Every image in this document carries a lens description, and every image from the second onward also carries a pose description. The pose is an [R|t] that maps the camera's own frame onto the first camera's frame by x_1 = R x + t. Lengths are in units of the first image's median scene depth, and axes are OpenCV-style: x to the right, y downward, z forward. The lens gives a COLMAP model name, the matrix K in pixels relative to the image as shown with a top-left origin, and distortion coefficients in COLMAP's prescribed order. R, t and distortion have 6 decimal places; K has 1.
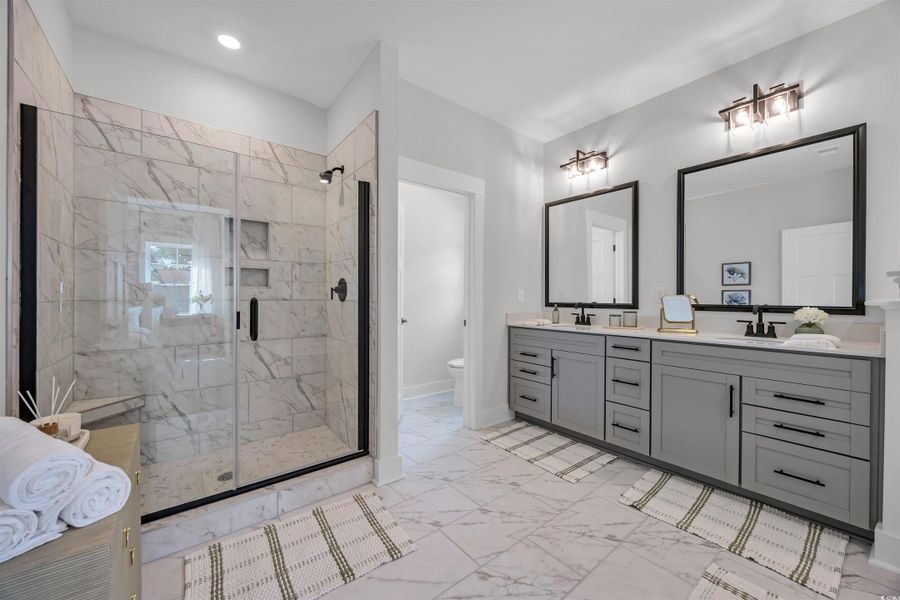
lens RADIAL K [[342.4, 0, 448.1], [0, 342.4, 299.3], [0, 0, 1]] dist [-0.003099, -0.000130]
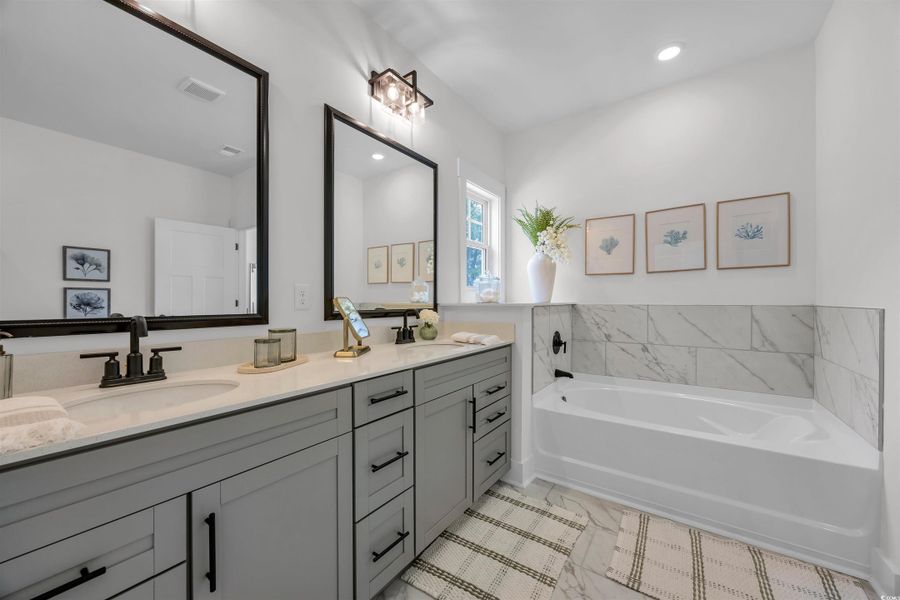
lens RADIAL K [[342.4, 0, 448.1], [0, 342.4, 299.3], [0, 0, 1]] dist [-0.003099, -0.000130]
pose [[-0.285120, -0.000932, 0.958491, -0.013566], [0.002359, 0.999996, 0.001675, -0.006869], [-0.958489, 0.002739, -0.285117, 0.795265]]
